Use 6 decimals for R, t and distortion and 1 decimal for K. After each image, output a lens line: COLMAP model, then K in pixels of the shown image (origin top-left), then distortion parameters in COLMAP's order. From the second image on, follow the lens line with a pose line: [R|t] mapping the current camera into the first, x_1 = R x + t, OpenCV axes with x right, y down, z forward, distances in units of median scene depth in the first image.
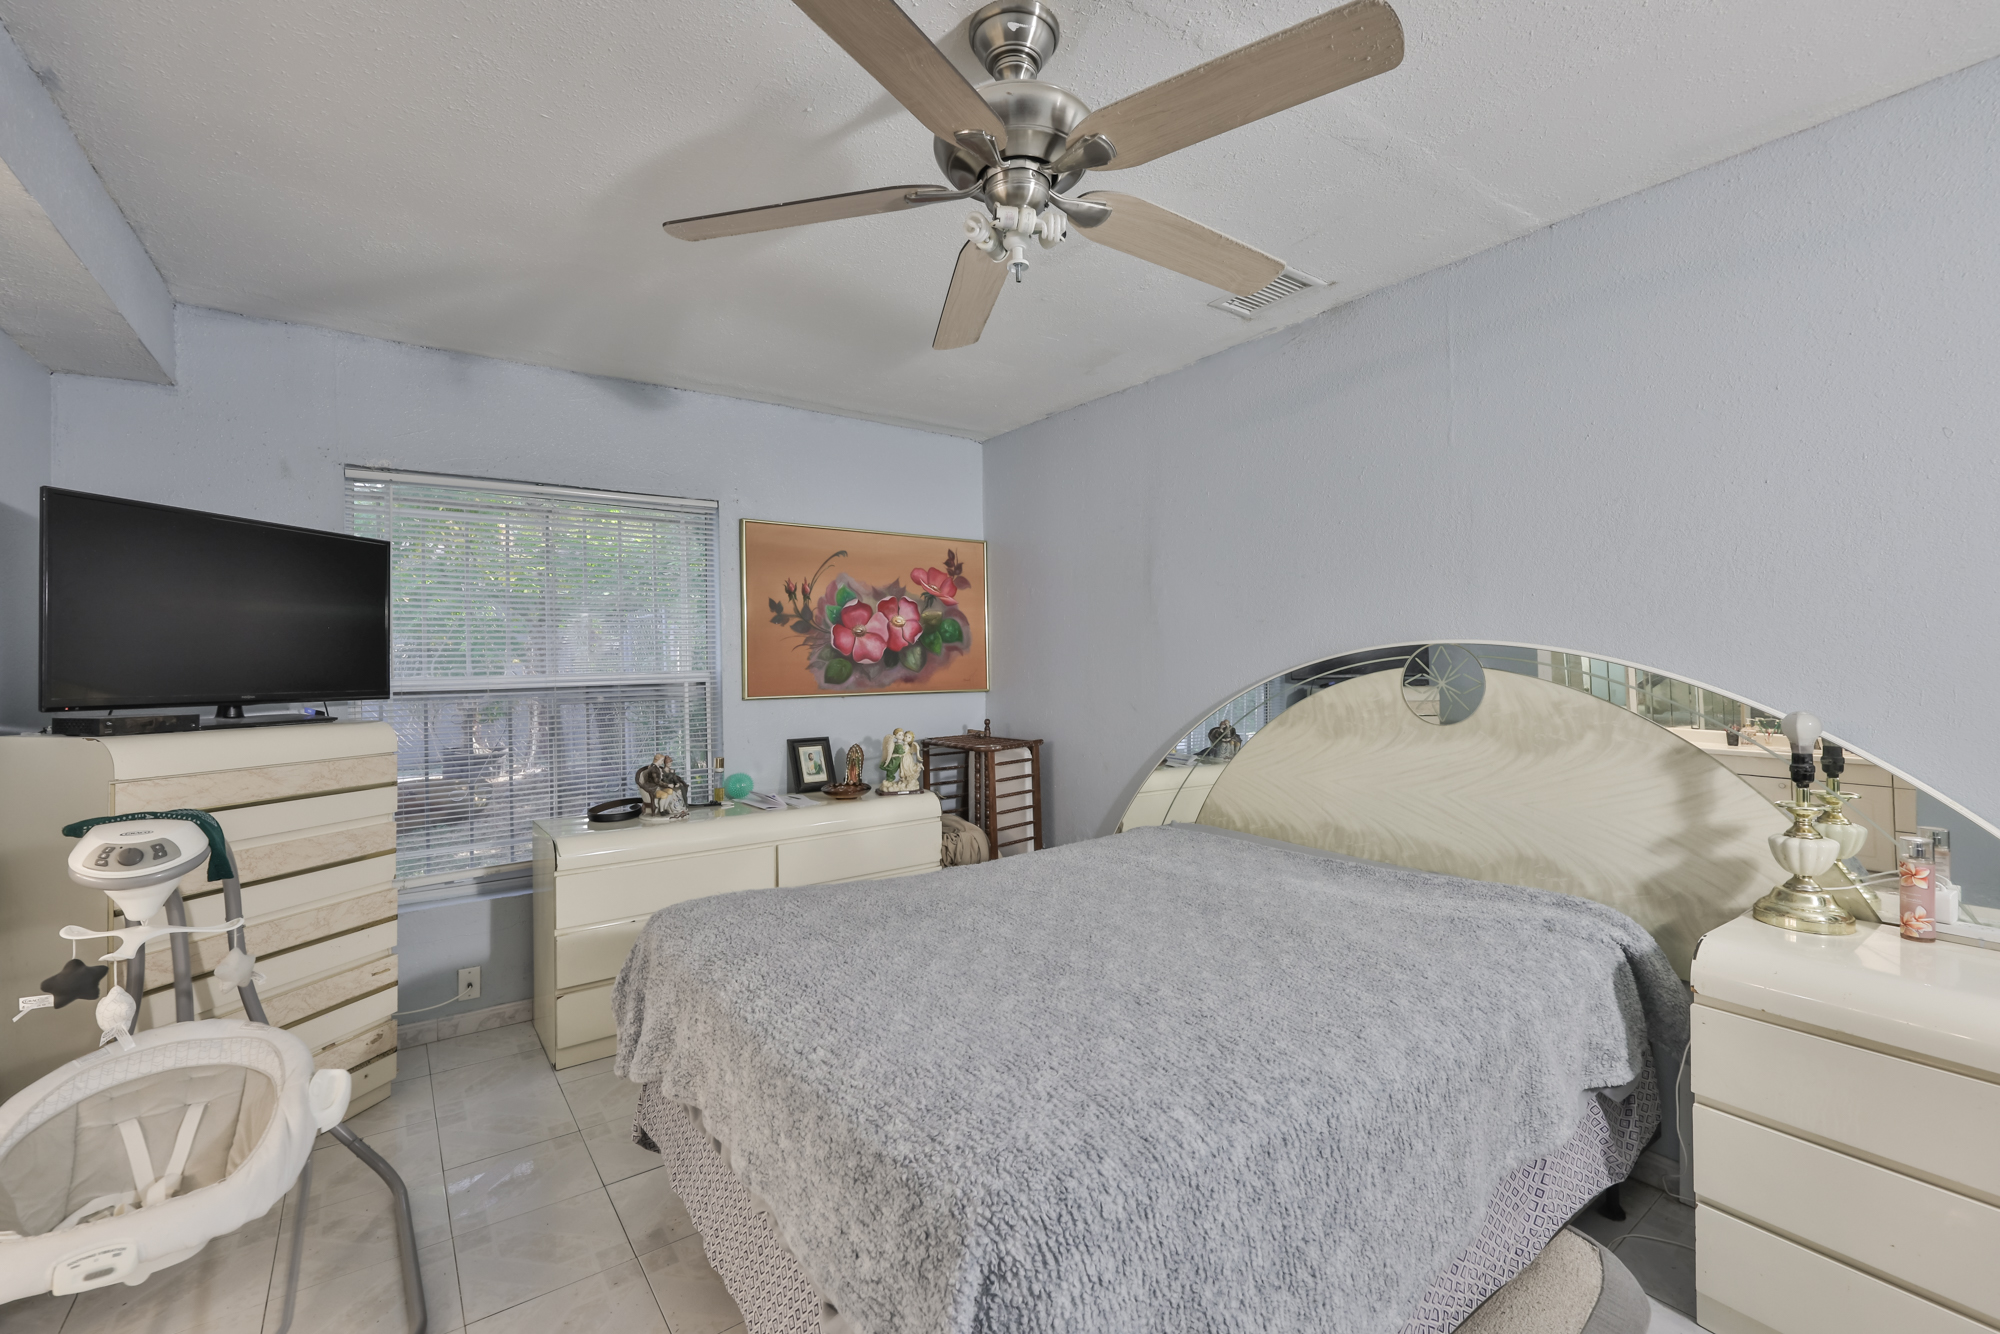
lens RADIAL K [[834.7, 0, 979.8], [0, 834.7, 668.2], [0, 0, 1]] dist [-0.002331, -0.000236]
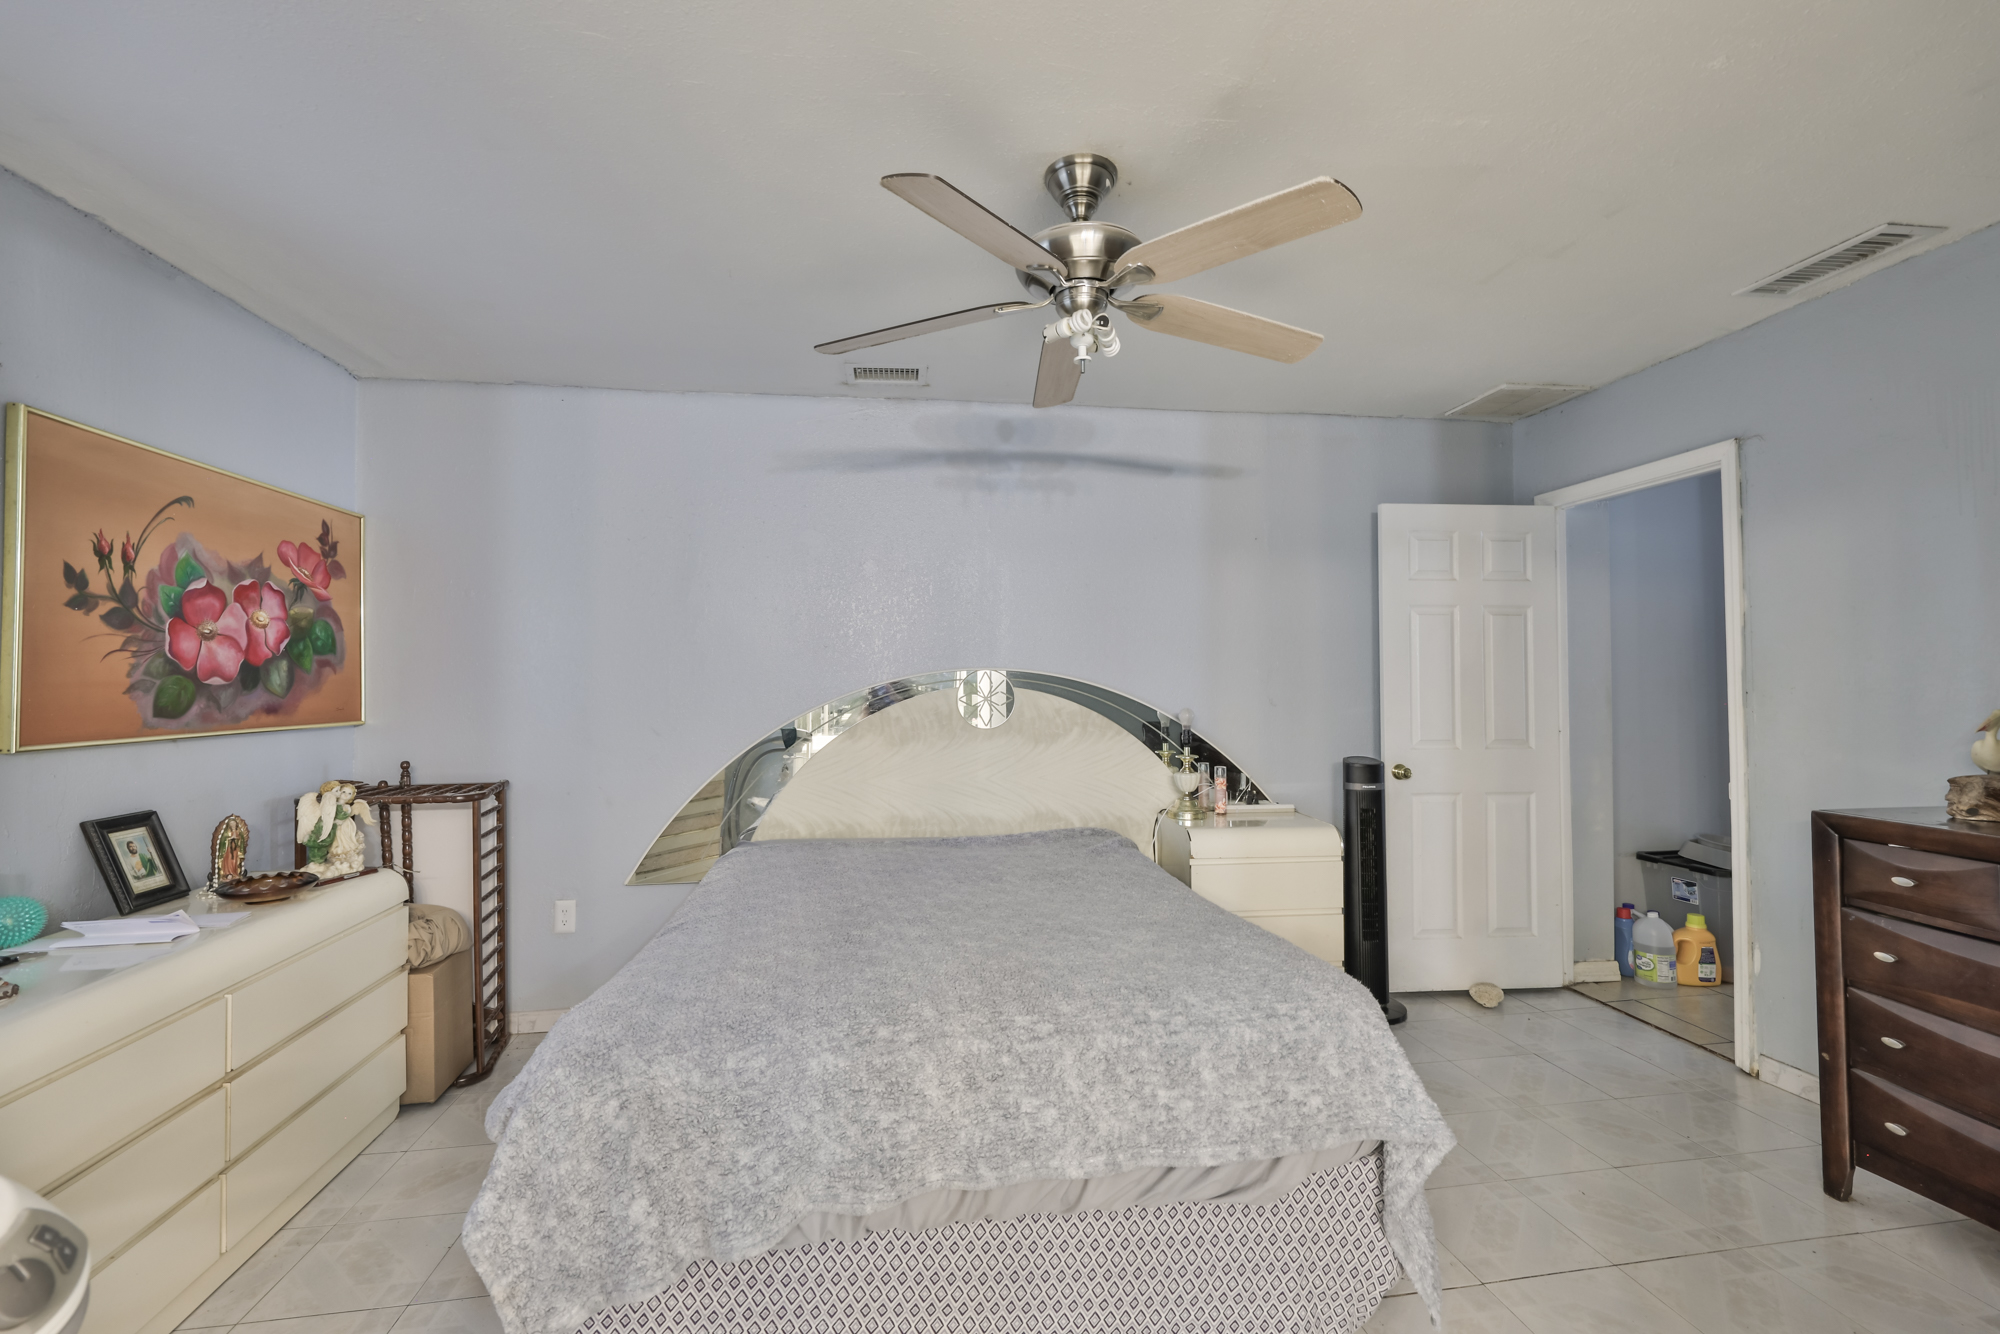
lens RADIAL K [[843.5, 0, 992.3], [0, 843.5, 664.2], [0, 0, 1]] dist [-0.003106, -0.000153]
pose [[0.463265, 0.025943, 0.885840, -0.435759], [0.007648, 0.999417, -0.033268, 0.004751], [-0.886187, 0.022187, 0.462797, 0.211396]]
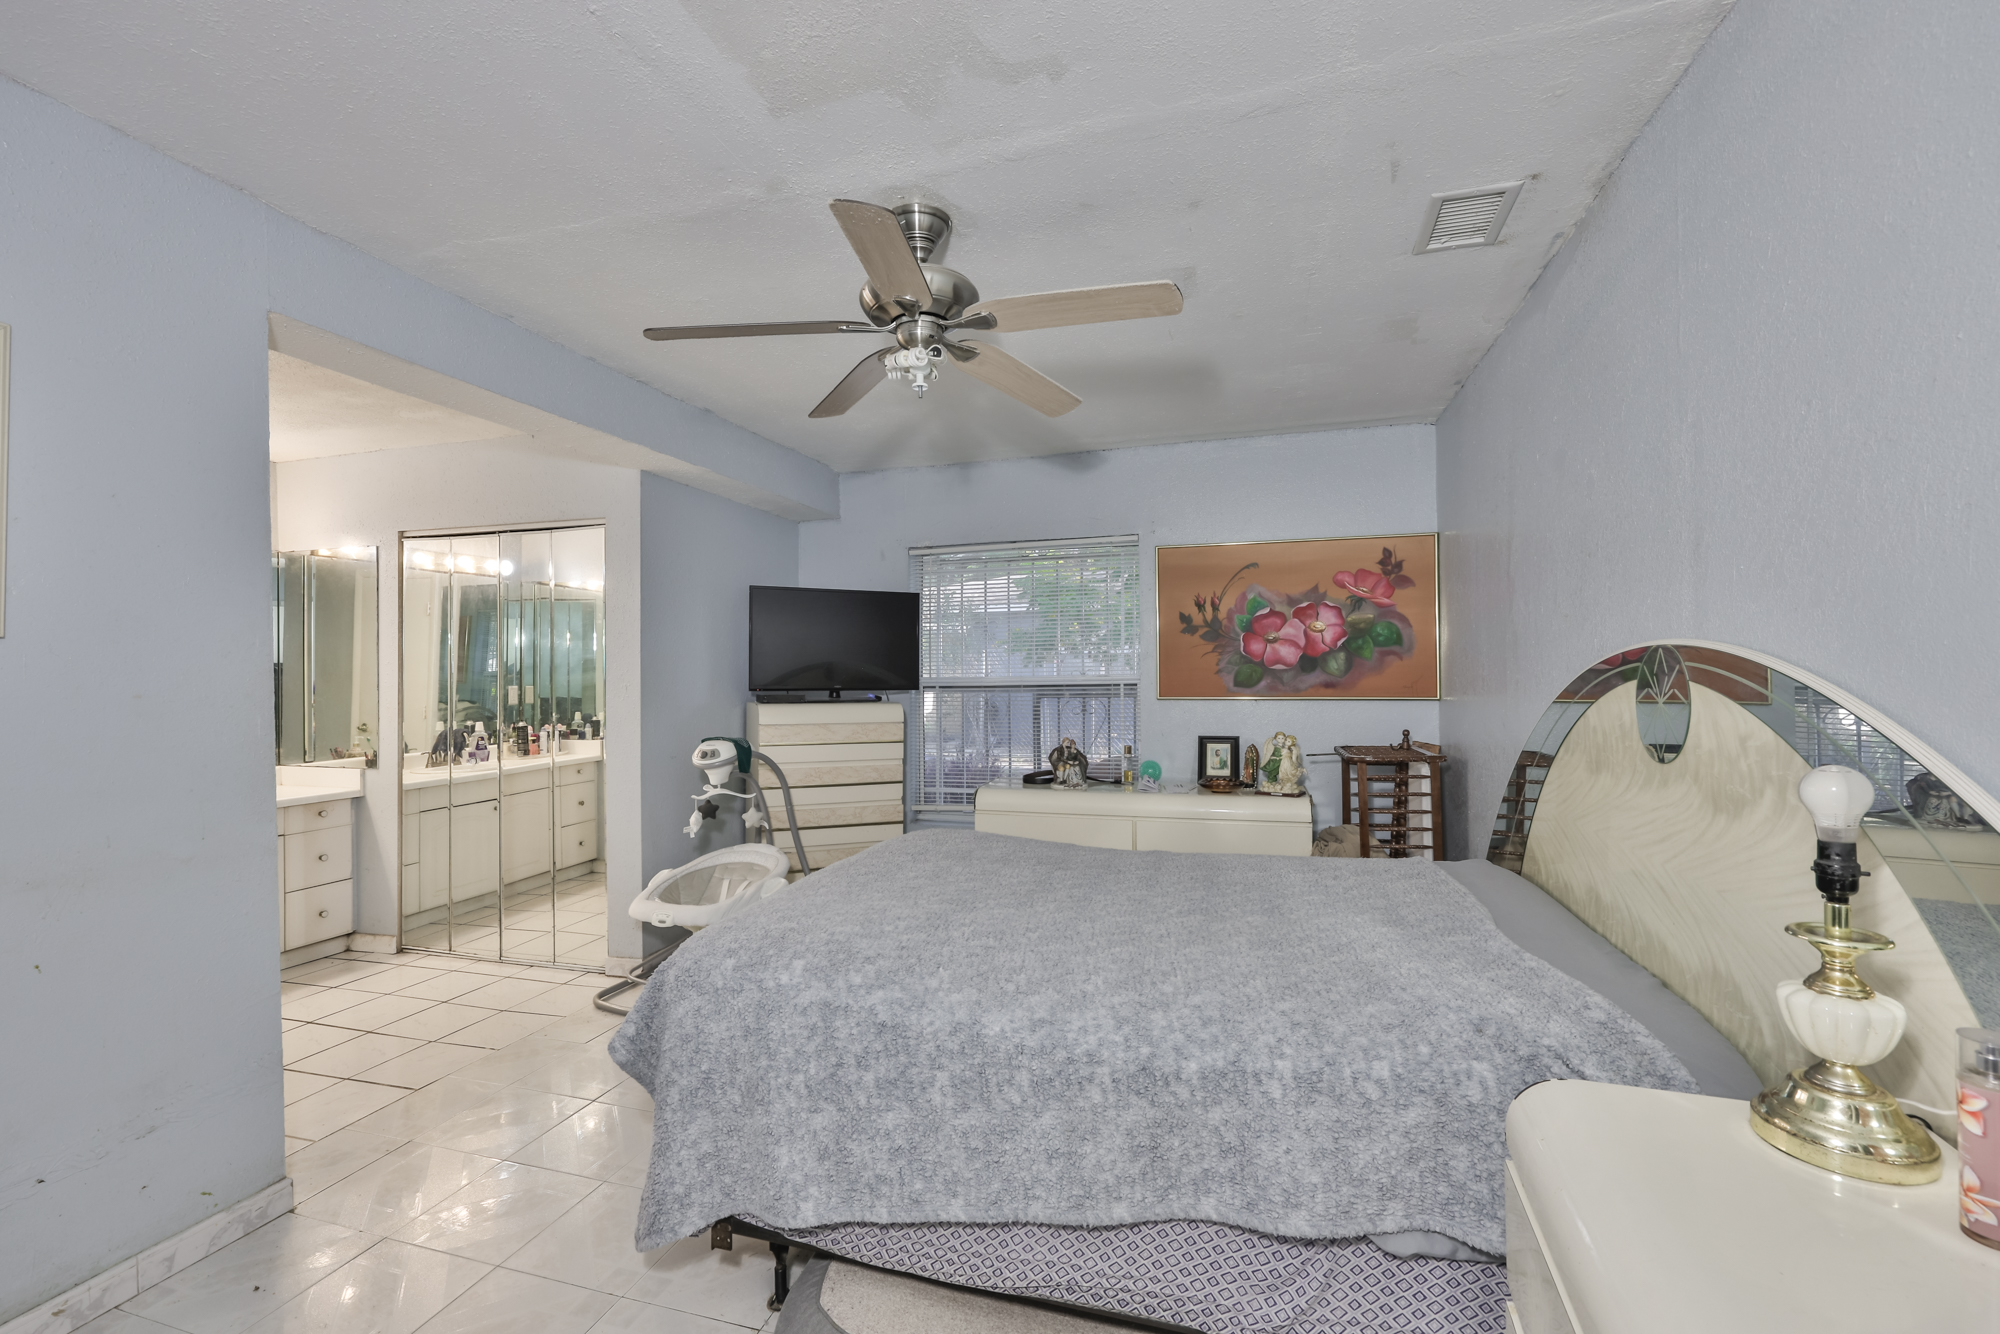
lens RADIAL K [[823.9, 0, 1002.5], [0, 823.9, 673.3], [0, 0, 1]] dist [0.000917, -0.000010]
pose [[0.619378, 0.007745, -0.785055, 0.471882], [-0.005443, 0.999970, 0.005571, -0.004012], [0.785074, 0.000822, 0.619401, 0.098071]]
